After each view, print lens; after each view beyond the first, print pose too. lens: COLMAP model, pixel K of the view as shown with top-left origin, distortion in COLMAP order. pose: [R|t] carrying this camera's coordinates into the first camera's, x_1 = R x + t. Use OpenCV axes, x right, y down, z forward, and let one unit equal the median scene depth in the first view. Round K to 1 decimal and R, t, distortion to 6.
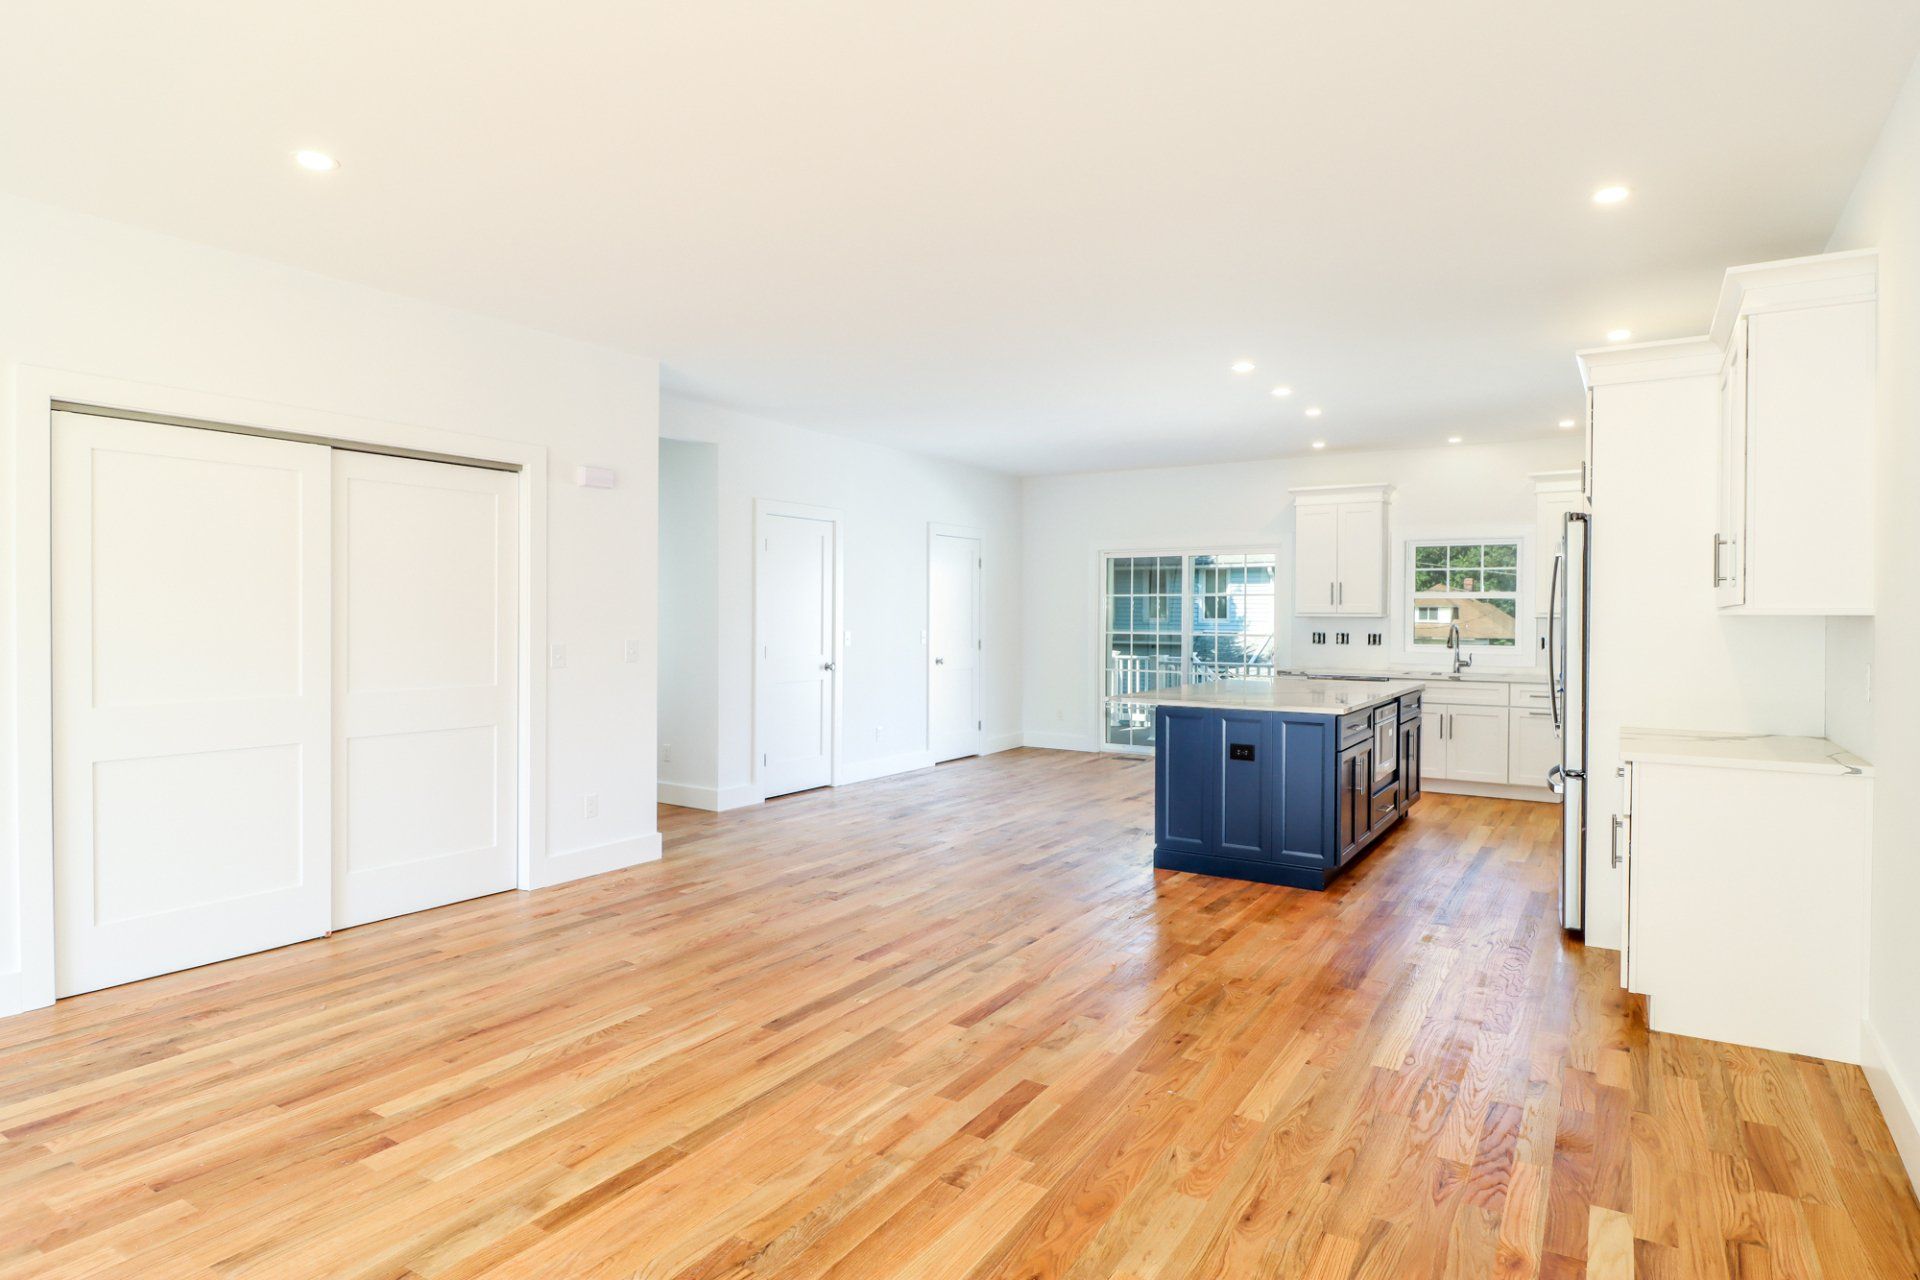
lens RADIAL K [[1038.7, 0, 965.7], [0, 1038.7, 629.6], [0, 0, 1]] dist [-0.001117, -0.001823]
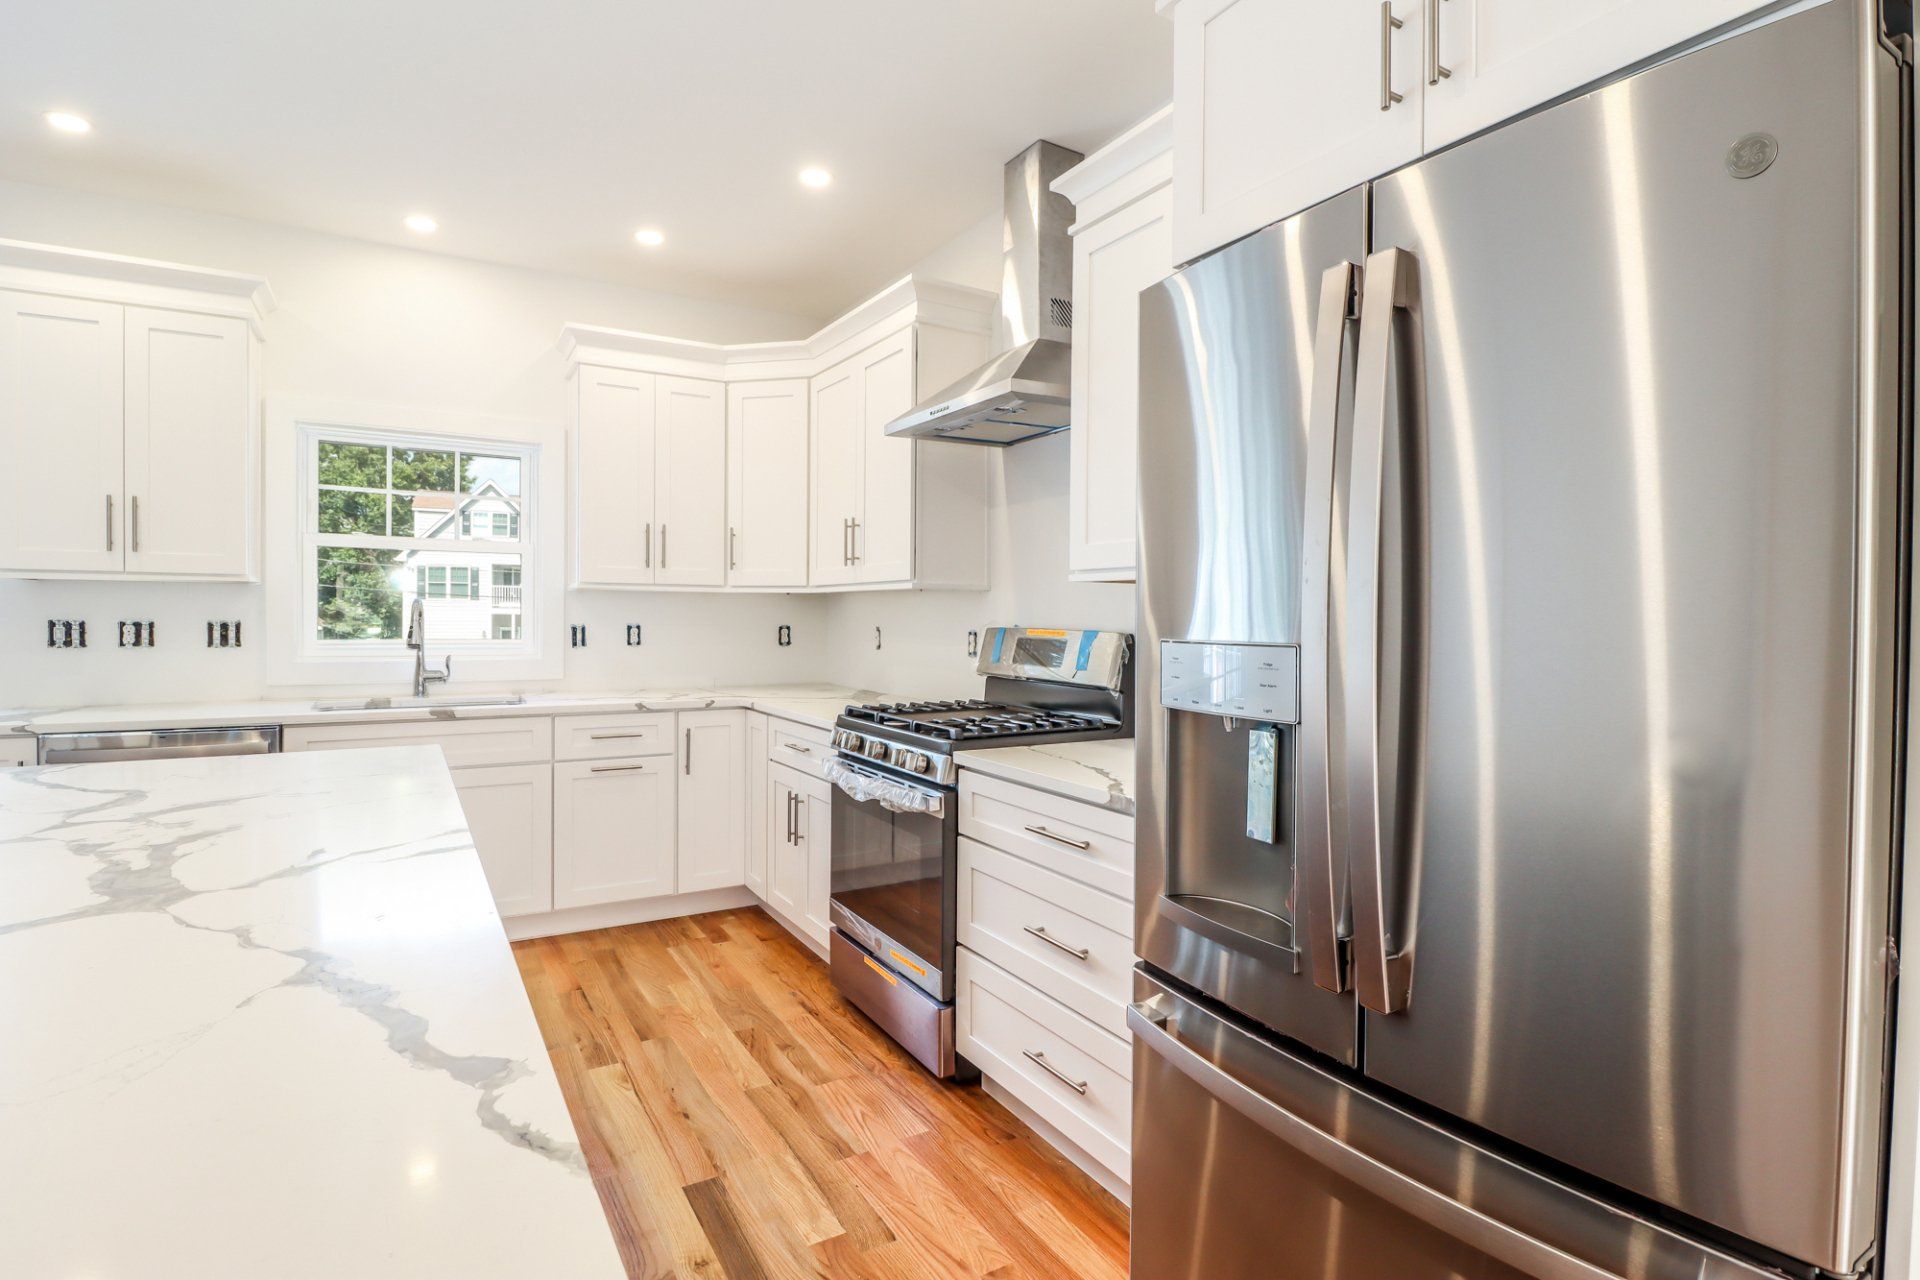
lens RADIAL K [[951.1, 0, 959.5], [0, 951.1, 632.1], [0, 0, 1]] dist [0.012994, -0.018347]
pose [[0.446147, -0.018662, 0.894765, 0.248808], [0.004695, 0.999818, 0.018512, 0.003313], [-0.894948, -0.004058, 0.446153, 0.792830]]
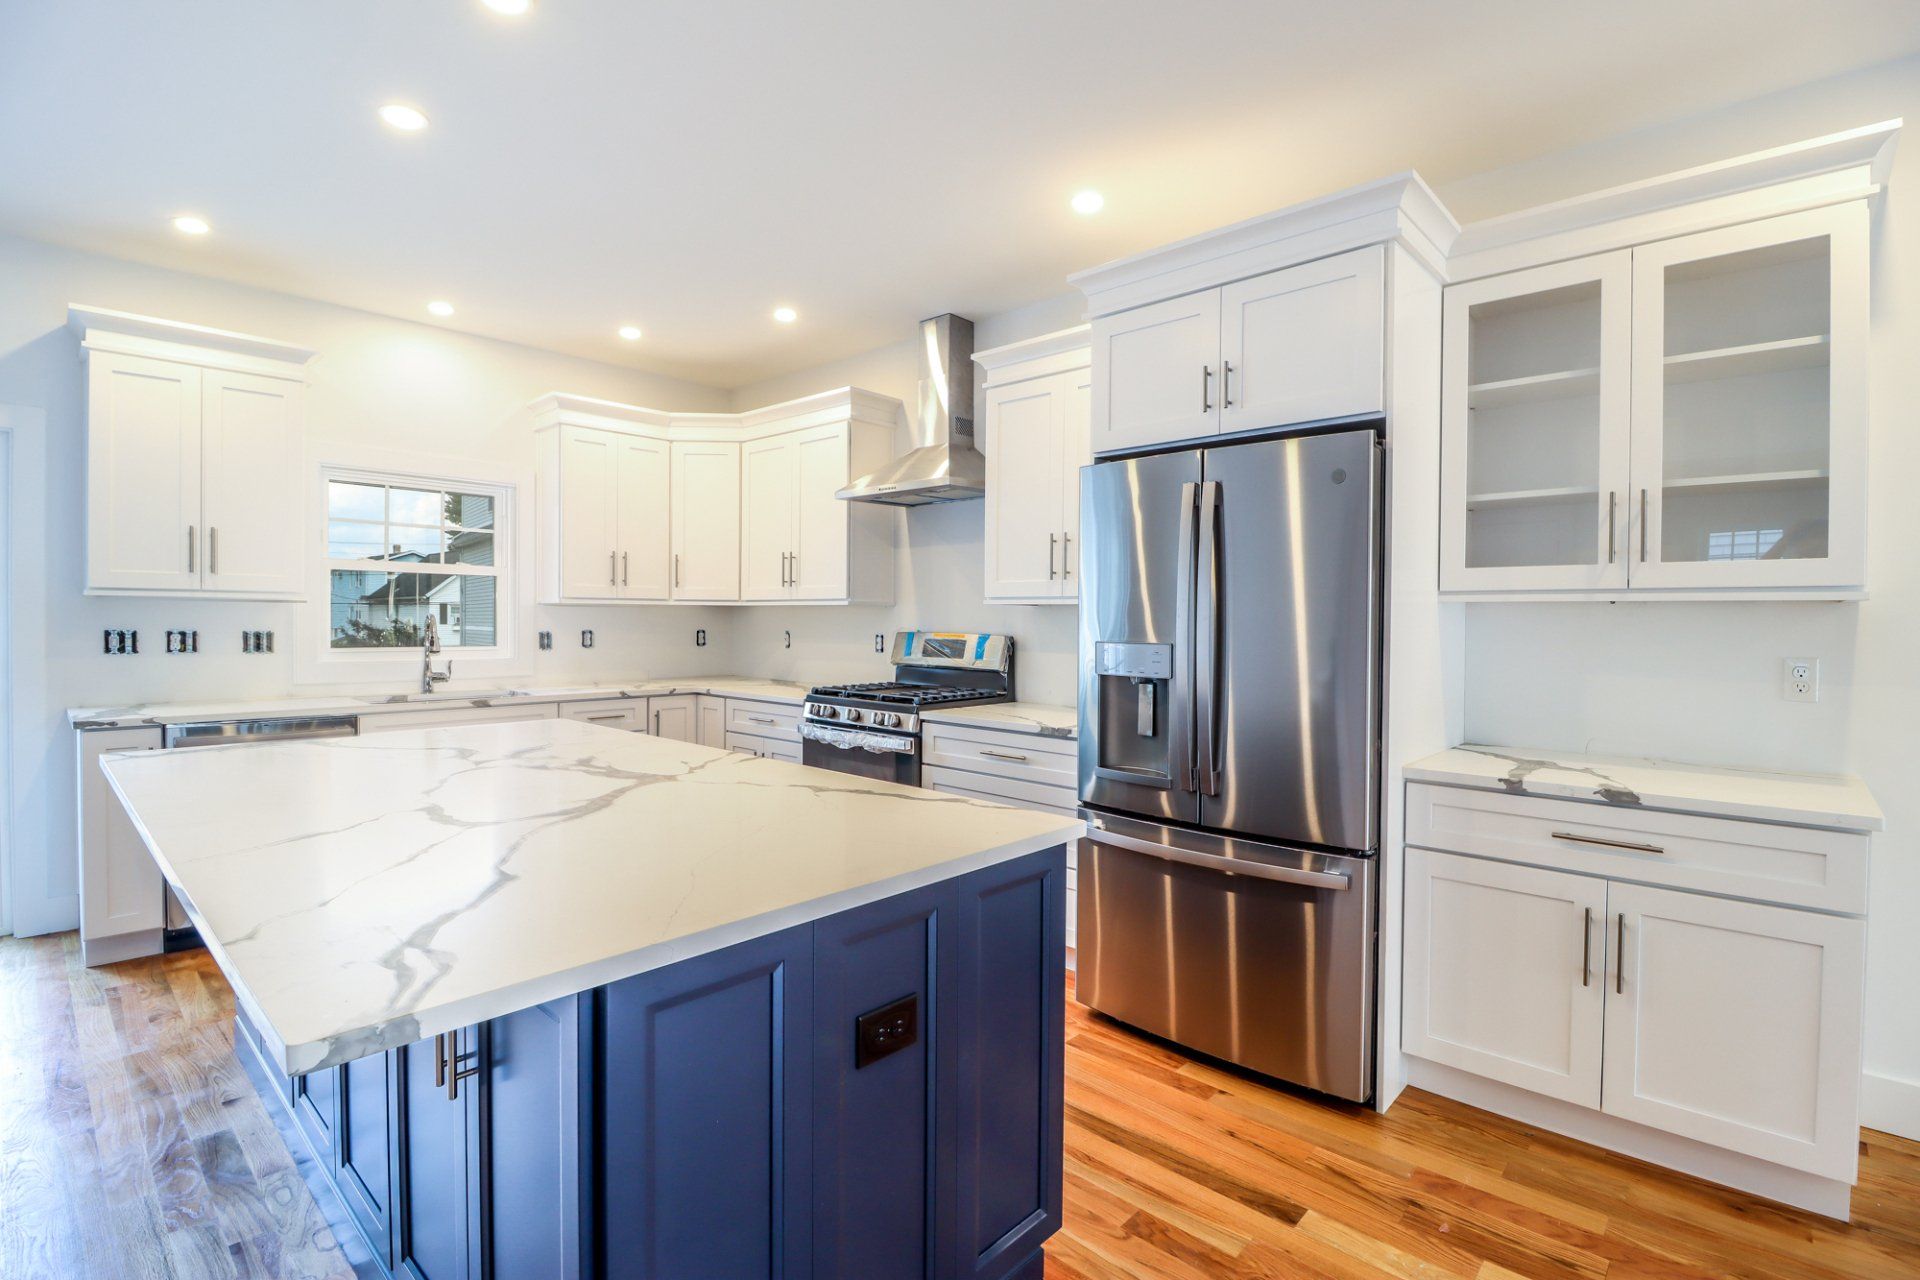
lens RADIAL K [[891.4, 0, 963.2], [0, 891.4, 629.7], [0, 0, 1]] dist [-0.001270, -0.011991]
pose [[0.170097, -0.018576, 0.985252, 0.012770], [0.004770, 0.999826, 0.018027, -0.004537], [-0.985416, 0.001634, 0.170156, 0.846383]]
